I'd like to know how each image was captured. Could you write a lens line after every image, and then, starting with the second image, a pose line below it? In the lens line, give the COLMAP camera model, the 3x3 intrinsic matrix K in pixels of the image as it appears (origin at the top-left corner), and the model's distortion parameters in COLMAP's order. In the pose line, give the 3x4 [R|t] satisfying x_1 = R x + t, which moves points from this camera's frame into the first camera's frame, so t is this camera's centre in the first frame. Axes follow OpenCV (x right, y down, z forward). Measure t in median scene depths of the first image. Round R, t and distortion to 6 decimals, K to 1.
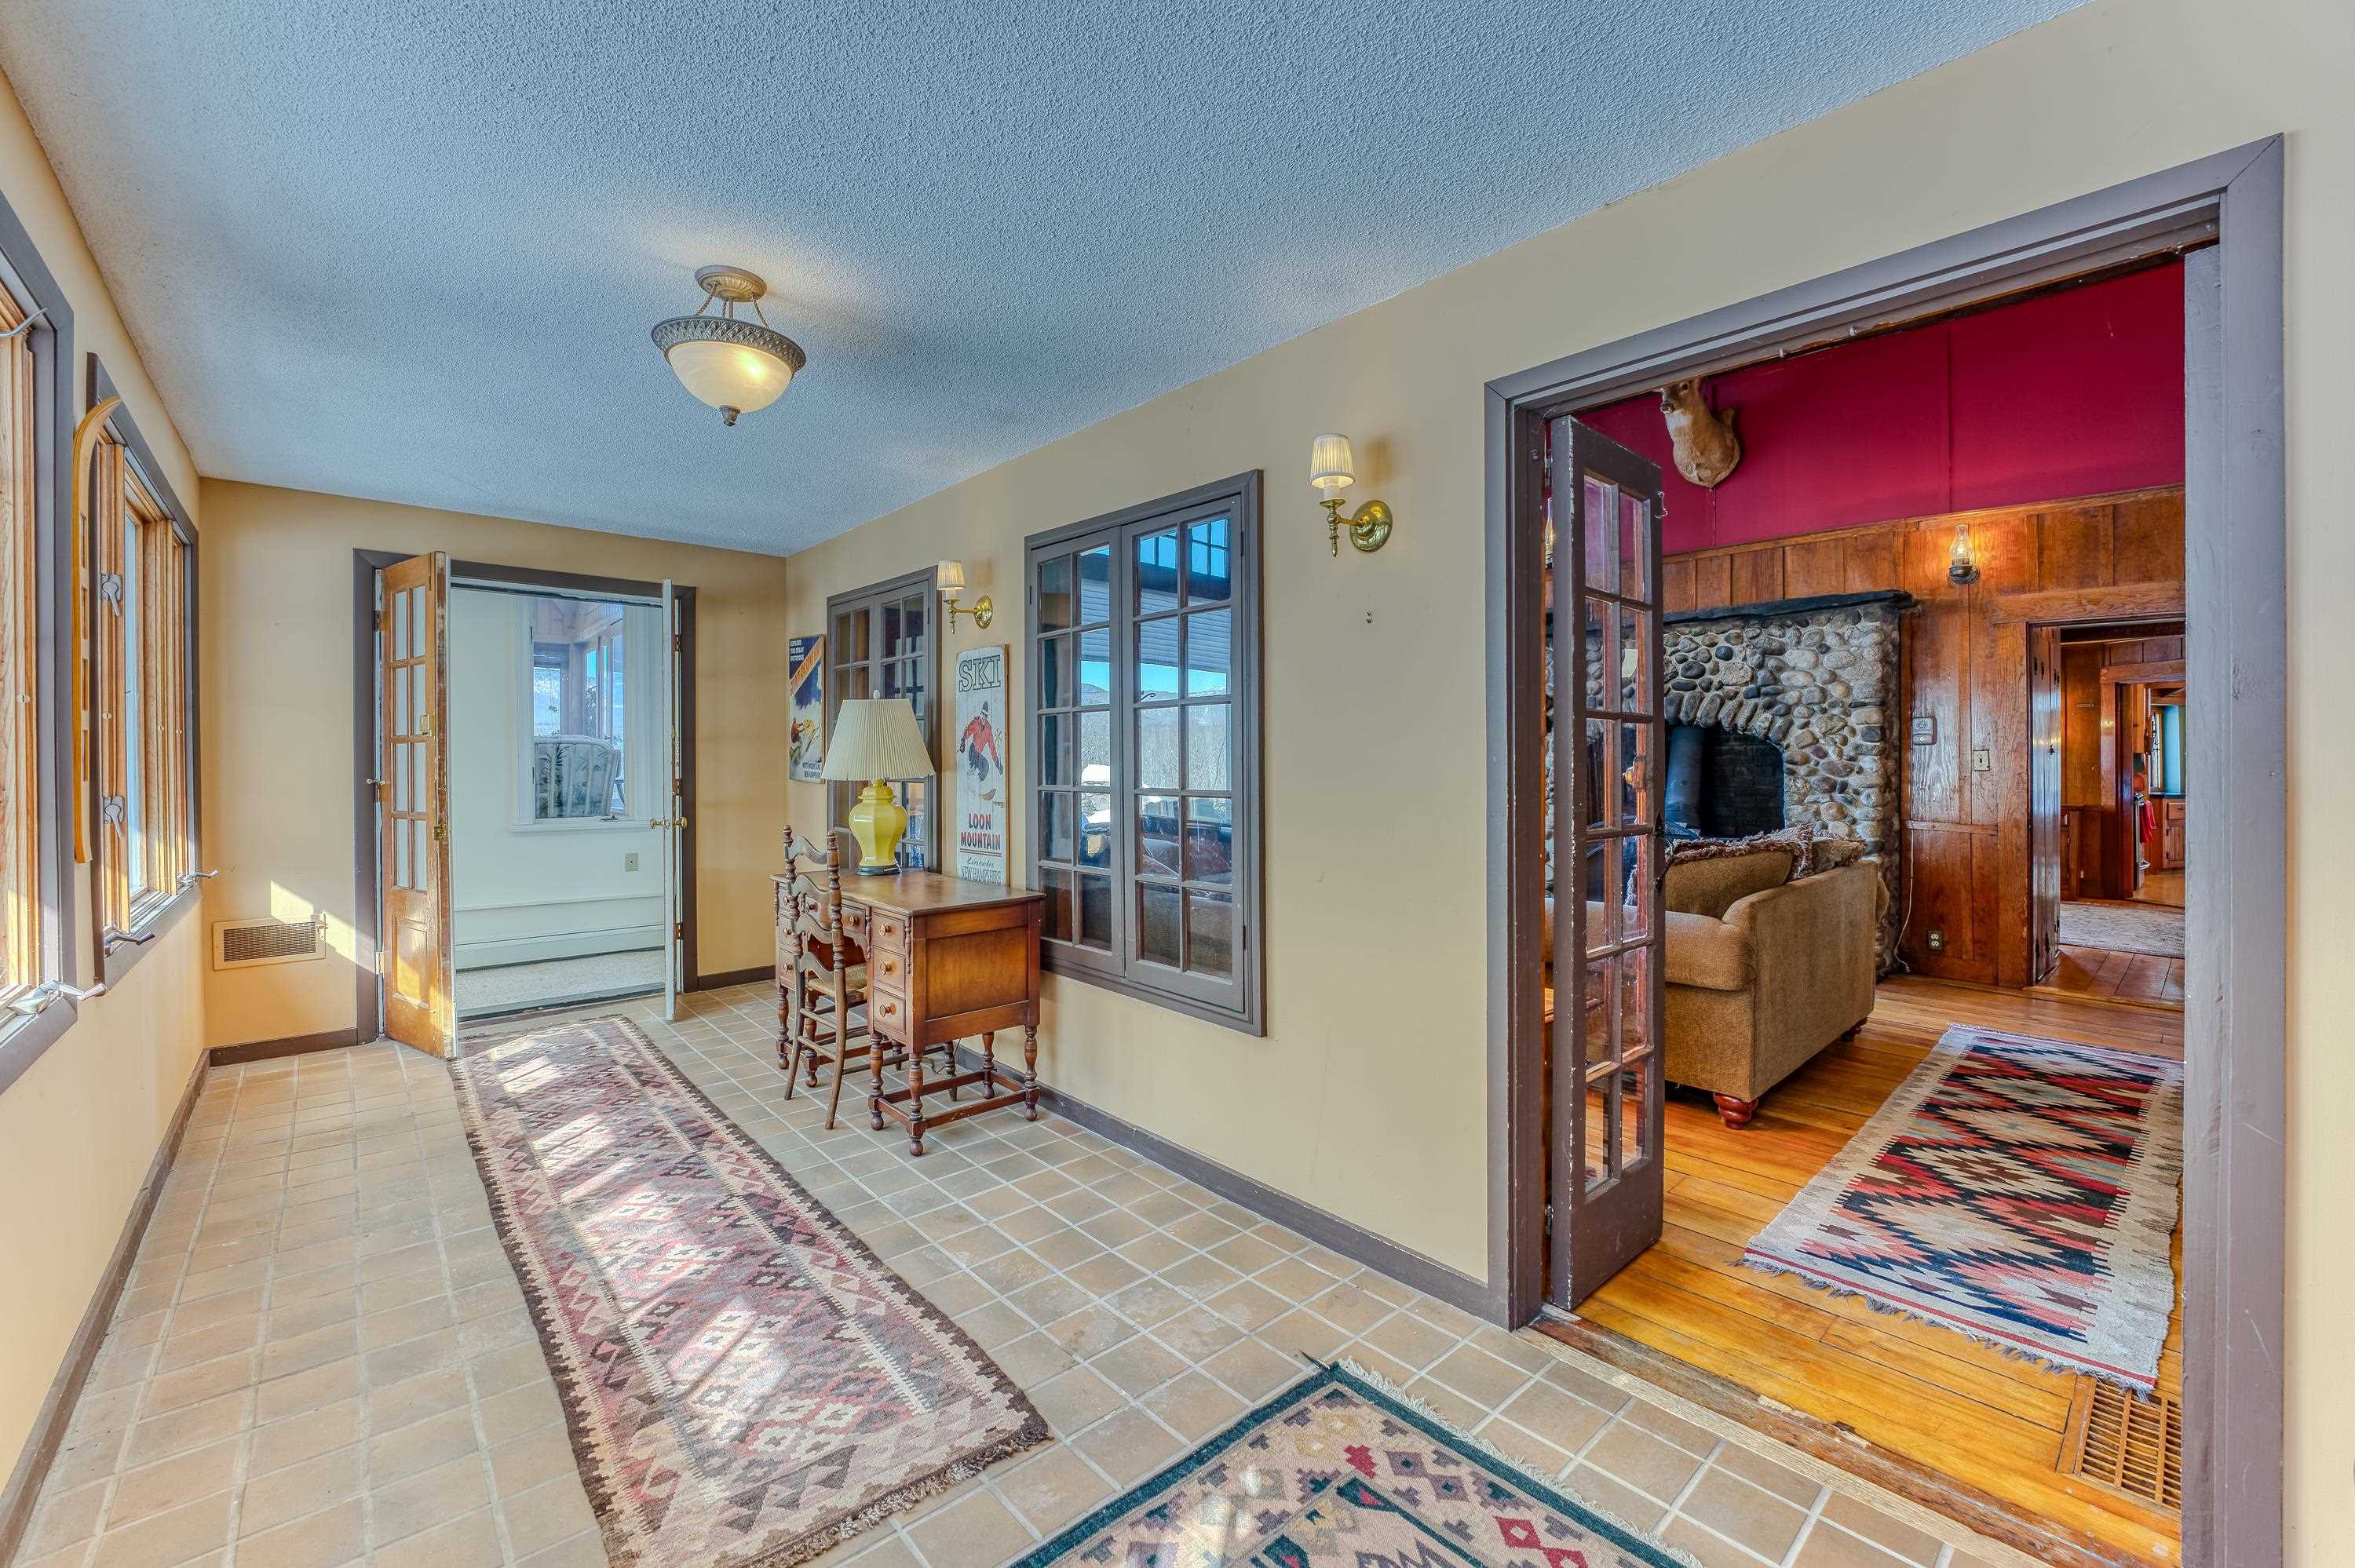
lens RADIAL K [[951.4, 0, 1177.5], [0, 951.4, 784.0], [0, 0, 1]] dist [-0.000234, 0.000008]
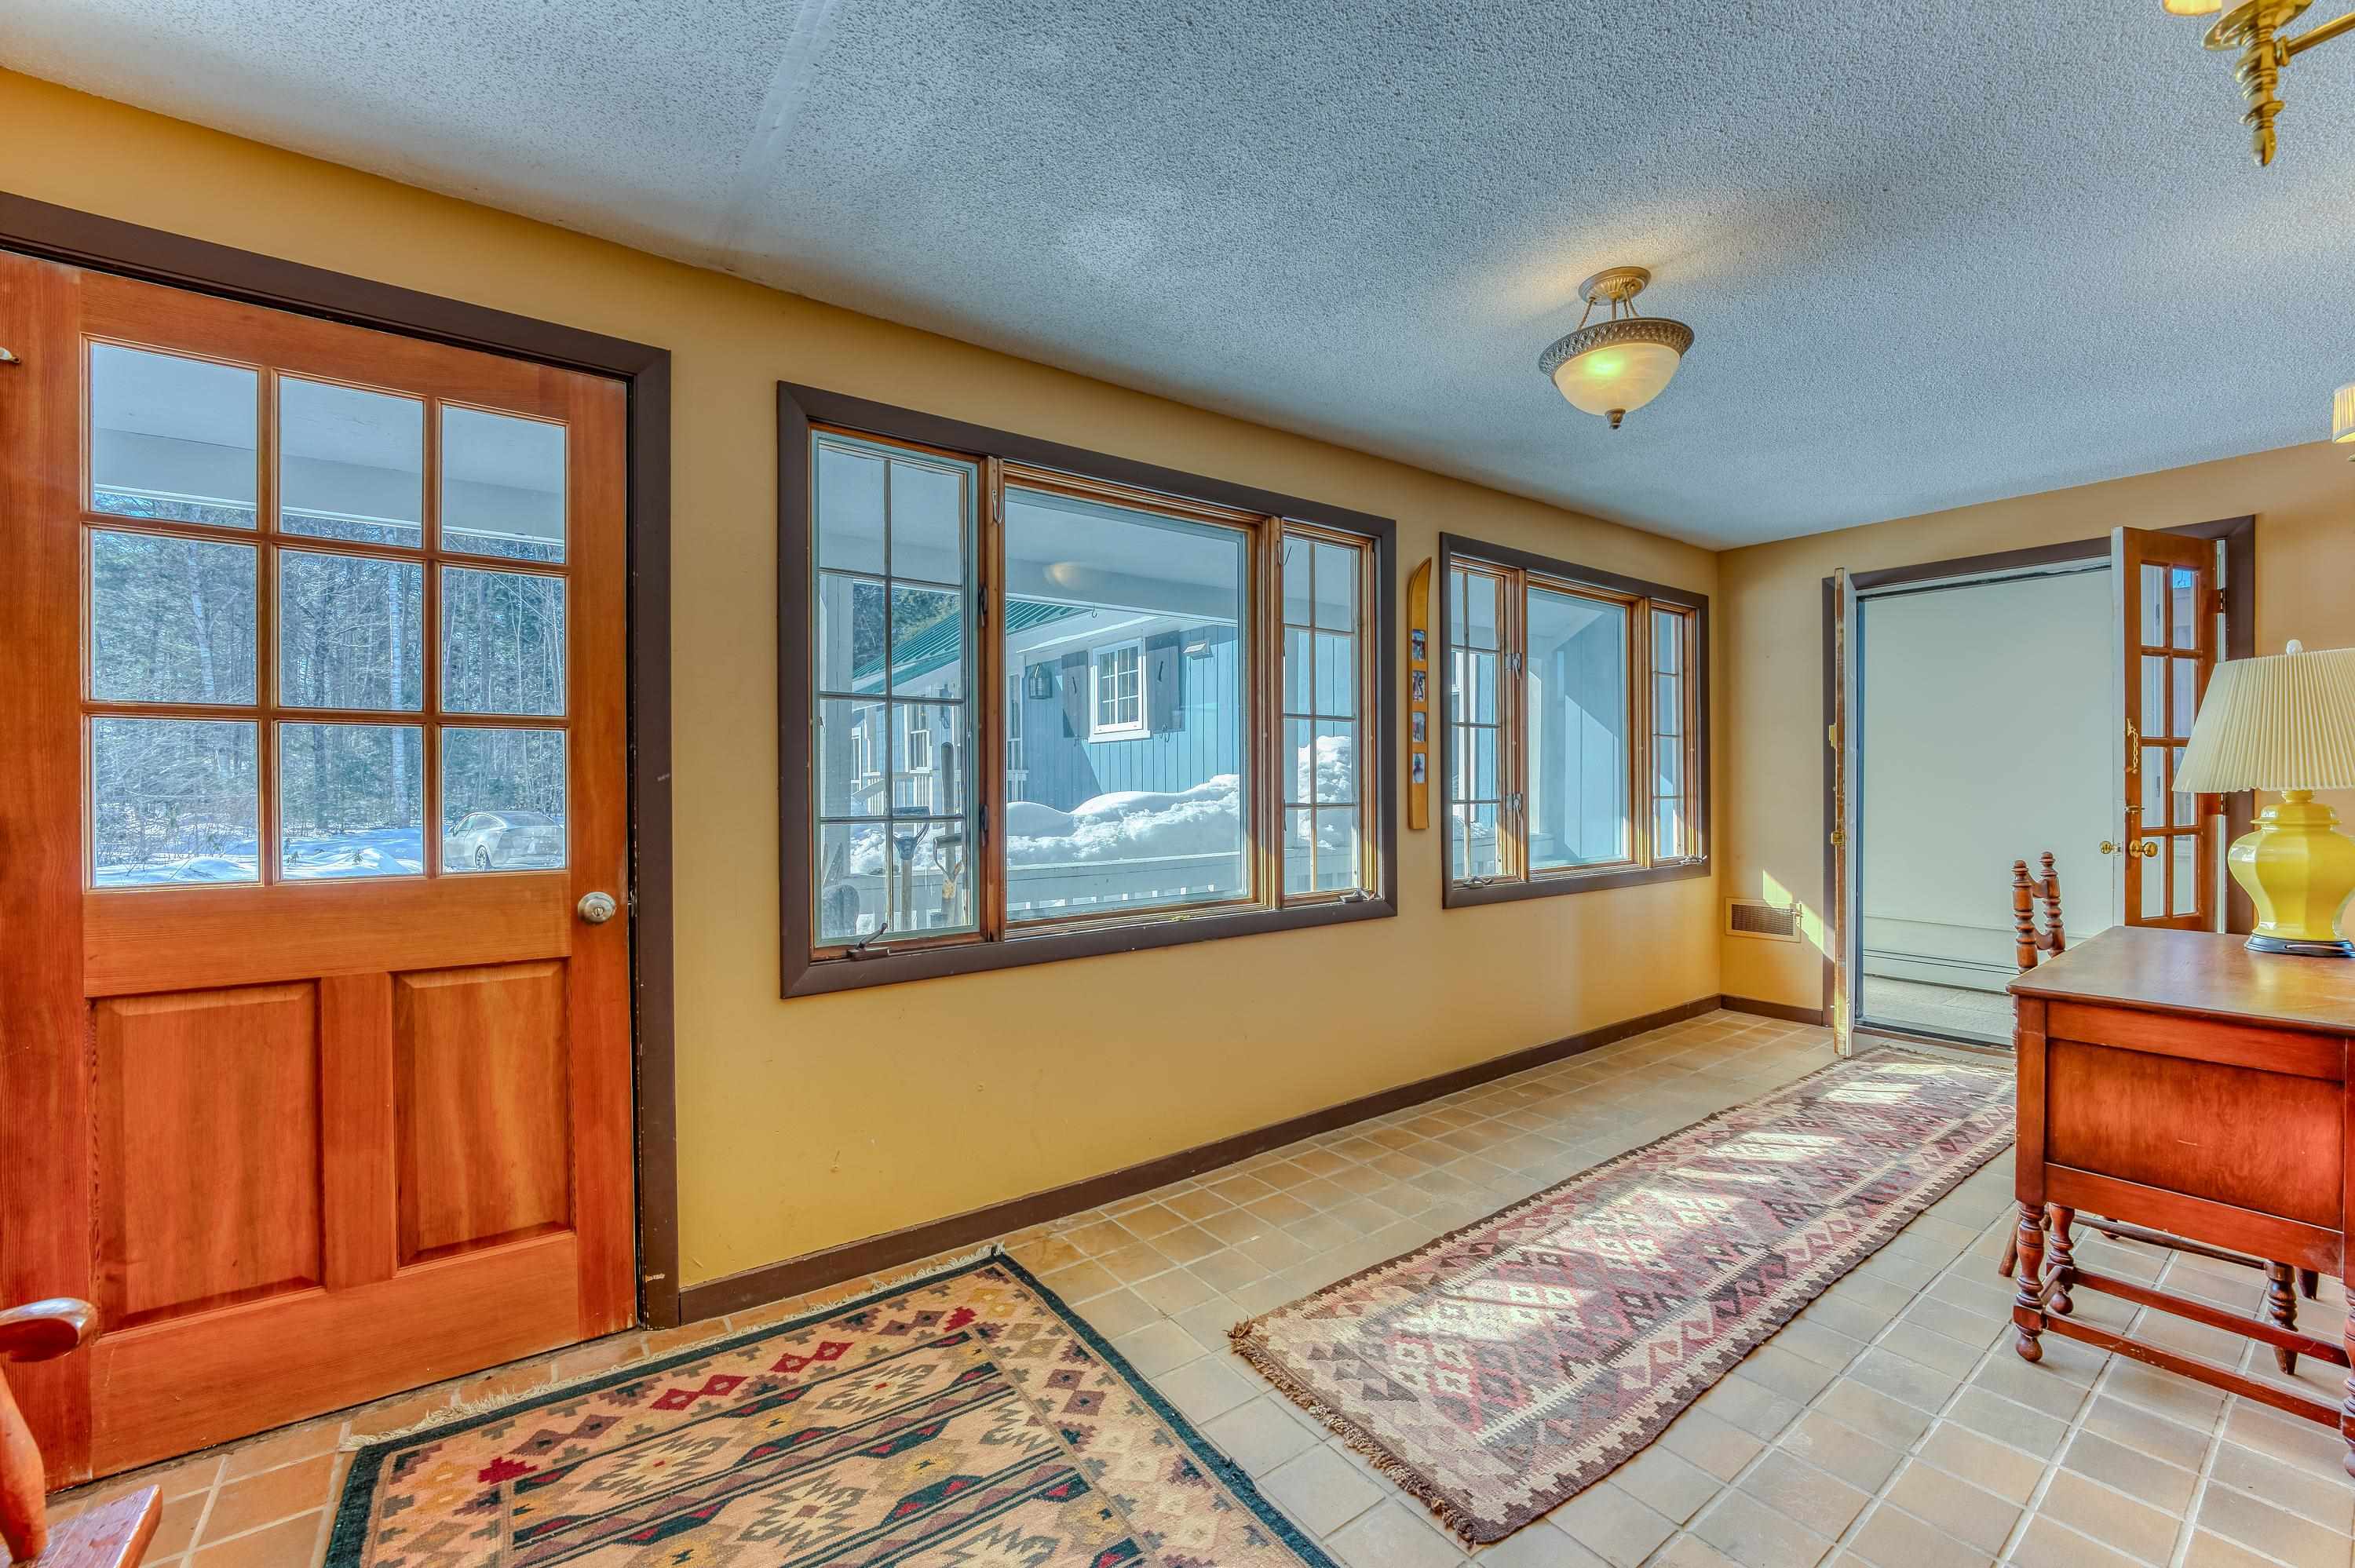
lens RADIAL K [[951.4, 0, 1177.5], [0, 951.4, 784.0], [0, 0, 1]] dist [-0.000234, 0.000008]
pose [[-0.089290, -0.000218, -0.996006, 0.473188], [-0.014649, 0.999892, 0.001095, 0.000341], [0.995898, 0.014689, -0.089284, 0.508428]]
